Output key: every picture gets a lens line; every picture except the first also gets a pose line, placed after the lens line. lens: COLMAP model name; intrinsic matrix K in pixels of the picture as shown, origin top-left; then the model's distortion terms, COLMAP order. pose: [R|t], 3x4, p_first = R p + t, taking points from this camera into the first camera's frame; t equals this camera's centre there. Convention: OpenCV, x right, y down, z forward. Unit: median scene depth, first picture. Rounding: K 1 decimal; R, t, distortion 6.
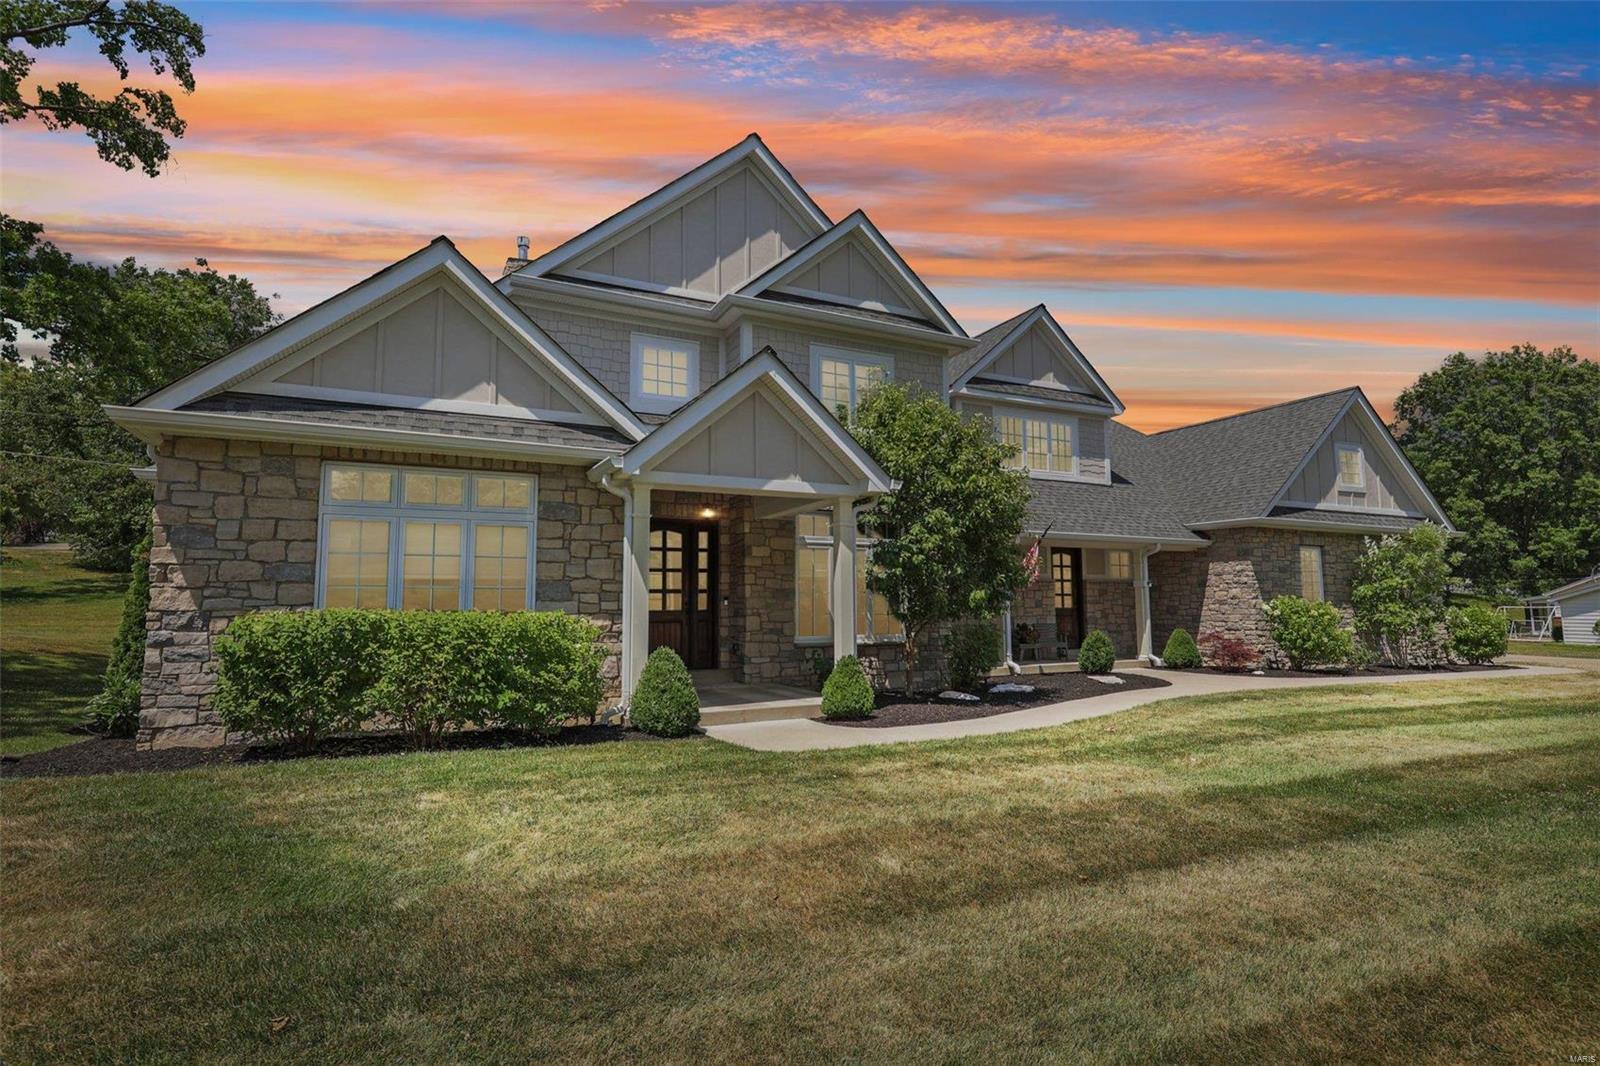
lens RADIAL K [[812.1, 0, 795.4], [0, 812.1, 530.6], [0, 0, 1]] dist [0.021438, 0.000908]
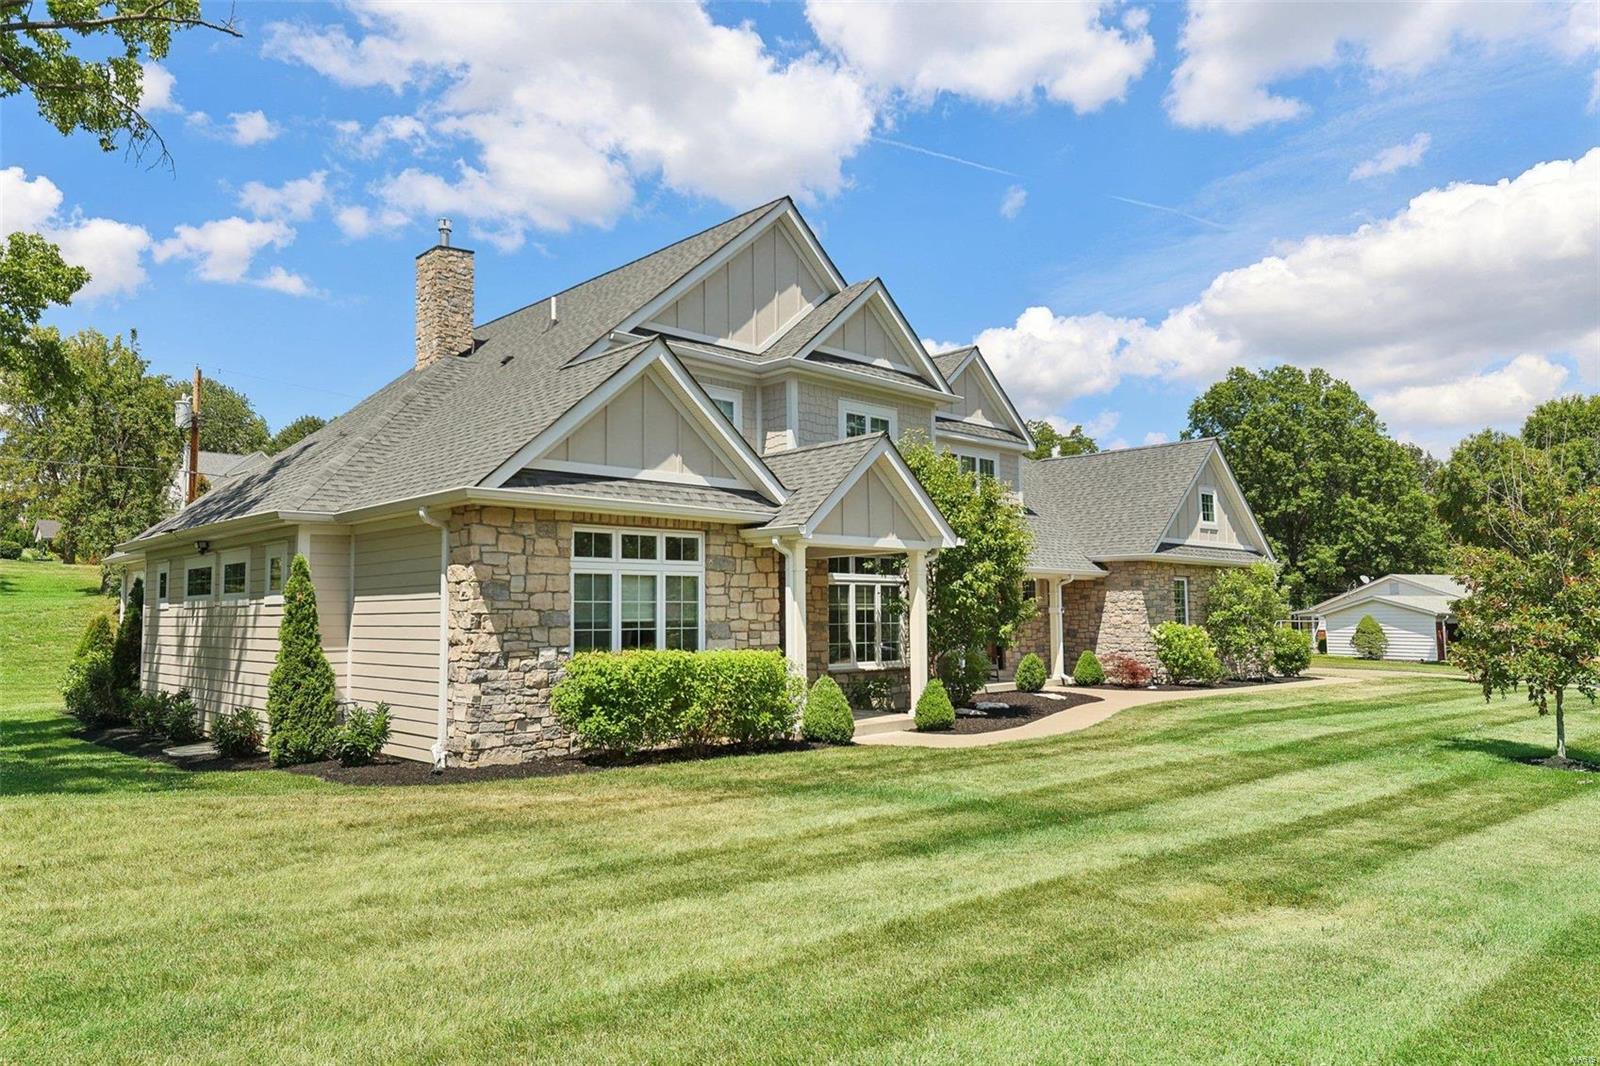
lens RADIAL K [[1088.6, 0, 803.2], [0, 1088.6, 529.9], [0, 0, 1]] dist [0.019586, 0.001904]
pose [[0.948976, 0.023644, 0.314460, -0.429057], [-0.028716, 0.999521, 0.011506, -0.059333], [-0.314038, -0.019949, 0.949201, -0.343057]]
